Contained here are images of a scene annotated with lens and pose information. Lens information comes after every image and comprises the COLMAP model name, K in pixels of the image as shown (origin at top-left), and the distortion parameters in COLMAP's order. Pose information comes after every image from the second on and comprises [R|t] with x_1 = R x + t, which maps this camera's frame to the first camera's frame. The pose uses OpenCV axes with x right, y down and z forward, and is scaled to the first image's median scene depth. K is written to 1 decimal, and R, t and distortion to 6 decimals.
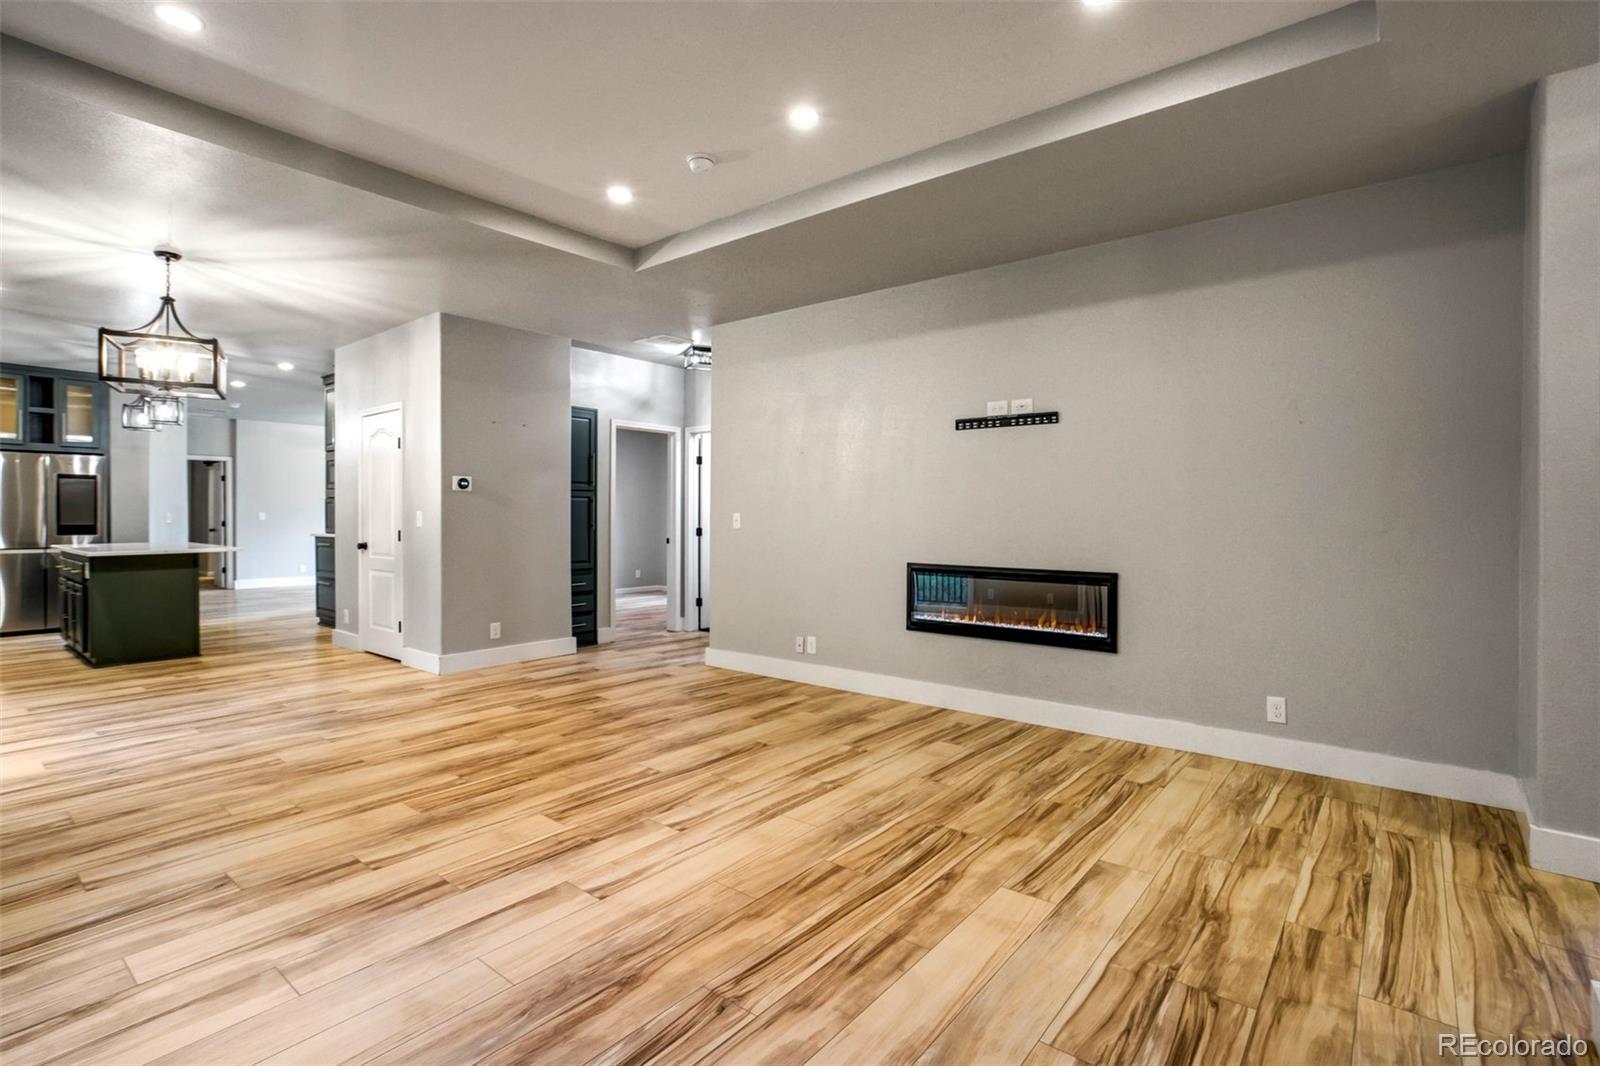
lens RADIAL K [[759.7, 0, 796.2], [0, 759.7, 509.7], [0, 0, 1]] dist [-0.038479, 0.021767]
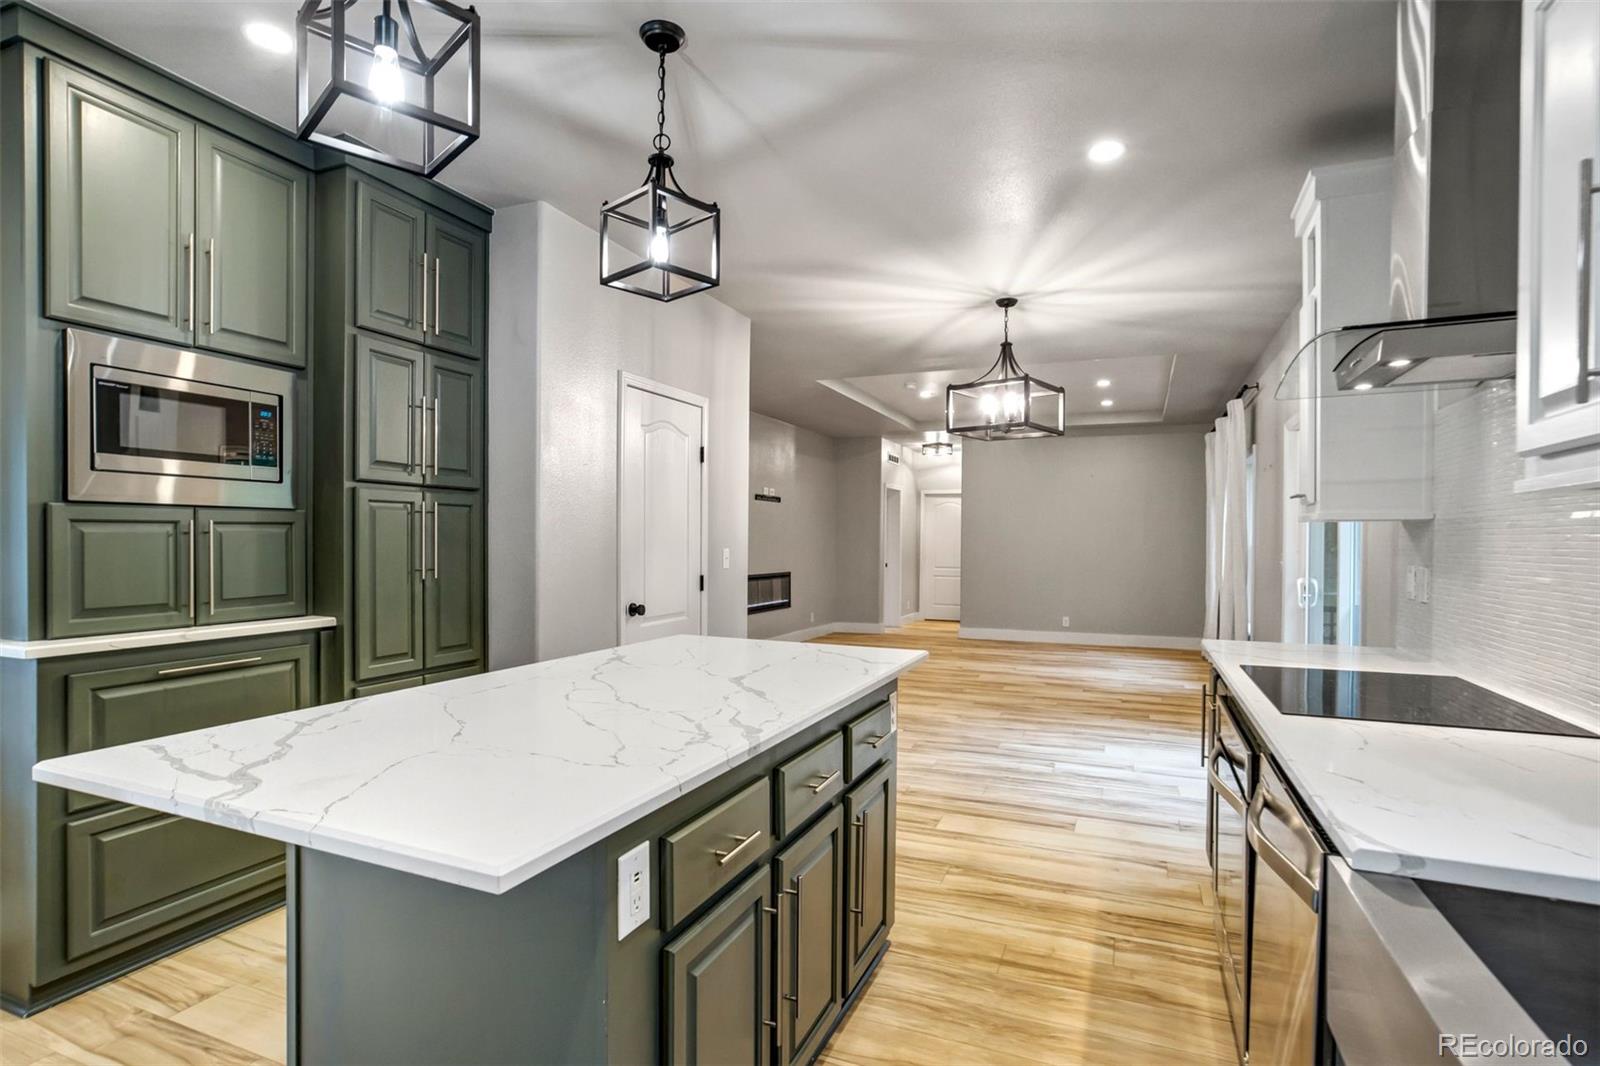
lens RADIAL K [[809.3, 0, 800.5], [0, 809.3, 550.1], [0, 0, 1]] dist [-0.004041, -0.000010]
pose [[-0.290130, -0.013209, 0.956896, -2.205644], [-0.009975, 0.999892, 0.010778, -0.010144], [-0.956935, -0.006418, -0.290230, 1.928094]]
